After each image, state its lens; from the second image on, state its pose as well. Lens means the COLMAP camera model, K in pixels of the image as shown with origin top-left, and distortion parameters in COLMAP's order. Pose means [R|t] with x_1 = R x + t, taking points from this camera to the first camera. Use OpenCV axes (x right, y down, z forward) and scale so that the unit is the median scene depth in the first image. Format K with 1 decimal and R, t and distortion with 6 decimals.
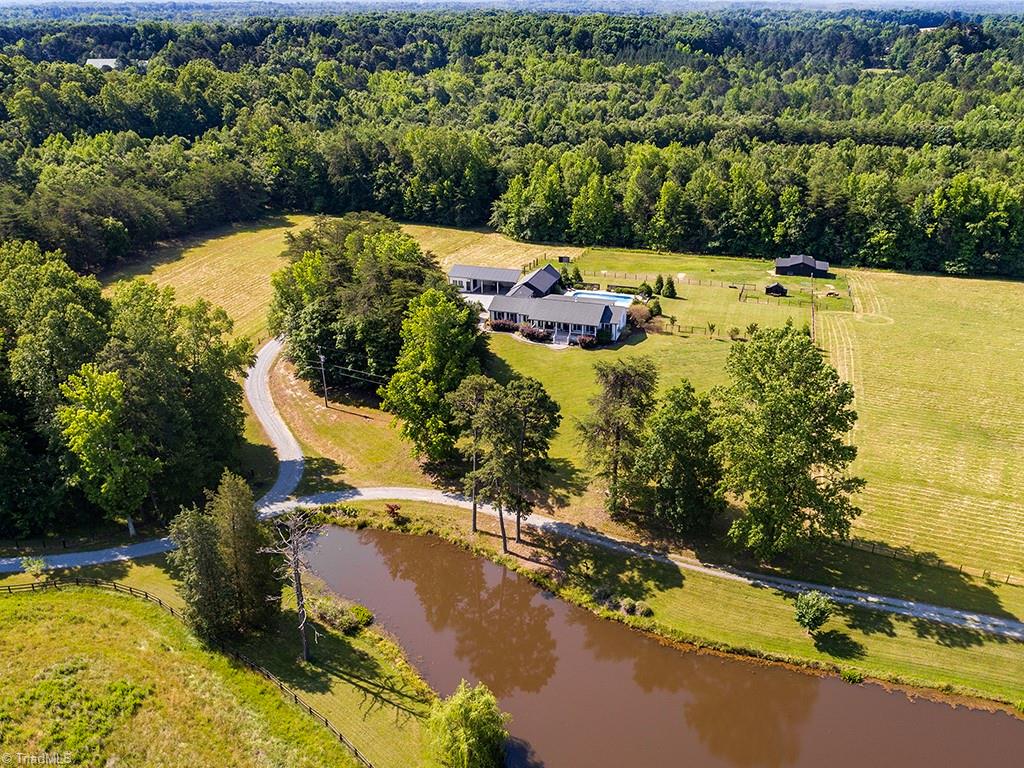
lens RADIAL K [[1234.9, 0, 509.7], [0, 1234.9, 387.3], [0, 0, 1]] dist [-0.018493, 0.000000]
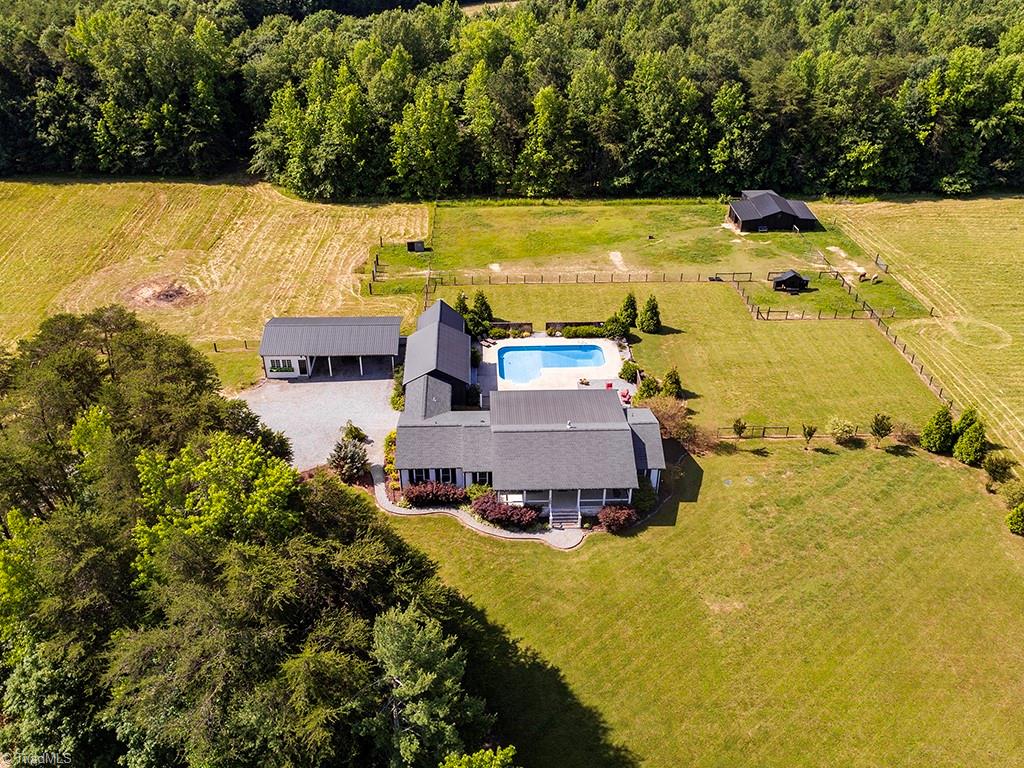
lens RADIAL K [[1015.7, 0, 518.6], [0, 1015.7, 376.5], [0, 0, 1]] dist [-0.007803, 0.000000]
pose [[0.933419, -0.186897, 0.306264, -0.073067], [0.109785, 0.961448, 0.252122, -0.159556], [-0.341578, -0.201713, 0.917952, 0.502119]]
